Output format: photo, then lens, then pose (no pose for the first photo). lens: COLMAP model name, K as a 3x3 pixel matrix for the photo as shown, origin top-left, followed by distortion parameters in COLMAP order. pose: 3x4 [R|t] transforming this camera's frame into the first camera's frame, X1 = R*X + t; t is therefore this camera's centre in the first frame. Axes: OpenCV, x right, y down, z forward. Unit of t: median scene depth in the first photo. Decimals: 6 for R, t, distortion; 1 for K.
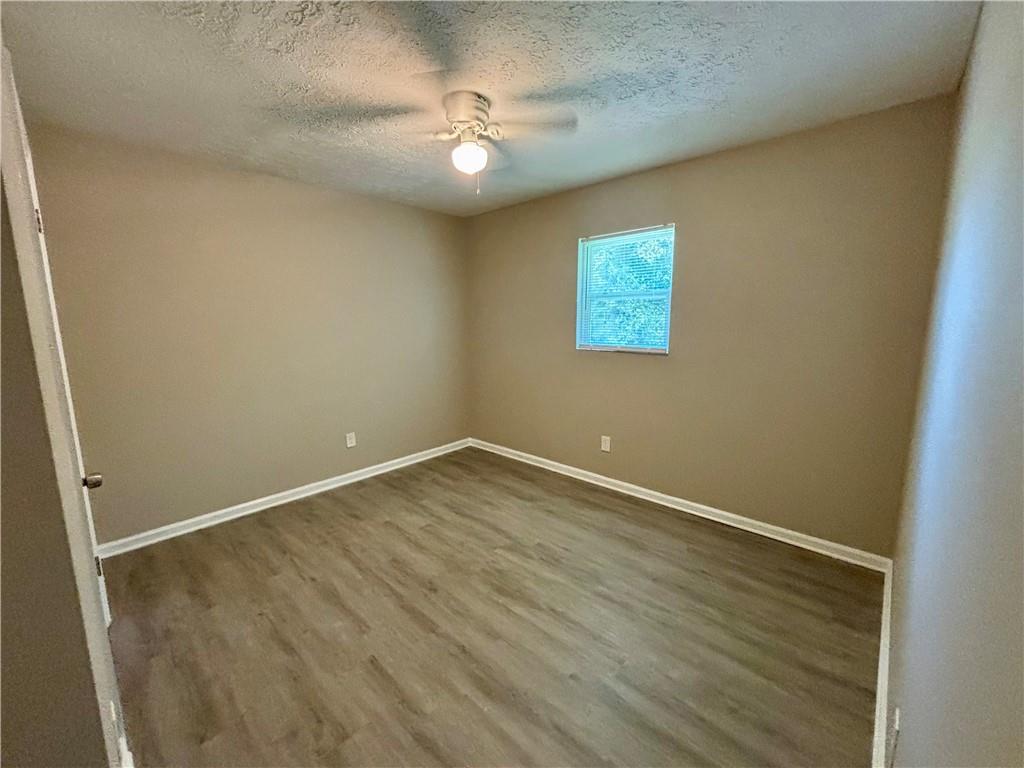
lens RADIAL K [[413.7, 0, 511.0], [0, 413.7, 381.5], [0, 0, 1]] dist [-0.000240, 0.000099]
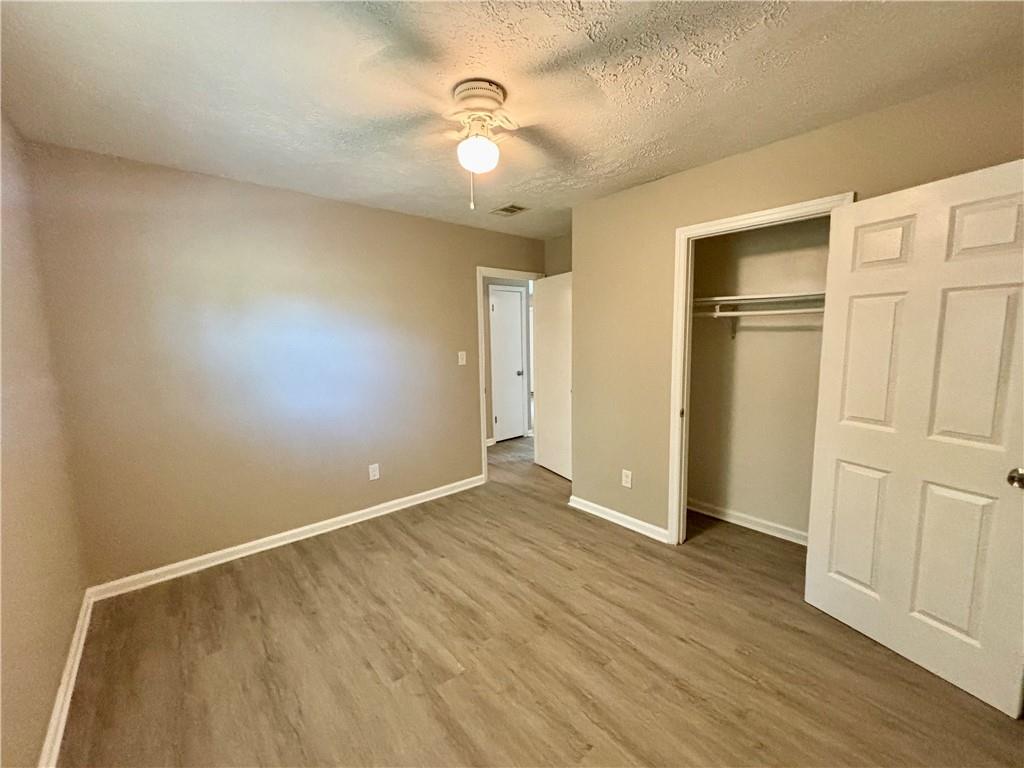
lens RADIAL K [[413.7, 0, 511.0], [0, 413.7, 381.5], [0, 0, 1]] dist [-0.000240, 0.000099]
pose [[-0.993711, 0.013392, 0.111176, -0.238213], [0.042517, 0.963599, 0.263951, -0.294569], [-0.103594, 0.267017, -0.958108, 1.798431]]
